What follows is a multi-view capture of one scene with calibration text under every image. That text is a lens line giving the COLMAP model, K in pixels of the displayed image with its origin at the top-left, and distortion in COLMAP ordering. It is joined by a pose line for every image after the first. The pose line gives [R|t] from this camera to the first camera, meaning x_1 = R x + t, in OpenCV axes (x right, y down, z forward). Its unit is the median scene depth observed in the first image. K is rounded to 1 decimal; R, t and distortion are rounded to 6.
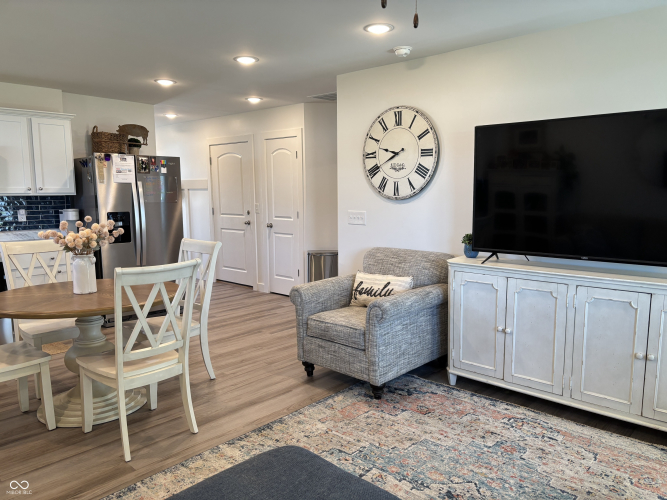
lens RADIAL K [[503.9, 0, 336.4], [0, 503.9, 255.3], [0, 0, 1]] dist [0.059135, -0.073030]
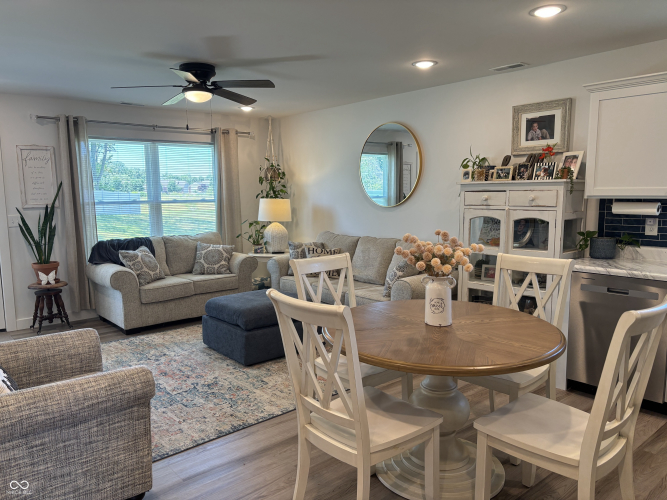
lens RADIAL K [[503.9, 0, 336.4], [0, 503.9, 255.3], [0, 0, 1]] dist [0.059135, -0.073030]
pose [[-0.993770, -0.001102, 0.111447, -0.263476], [0.027345, 0.966976, 0.253396, -0.146425], [-0.108046, 0.254865, -0.960921, 1.093244]]
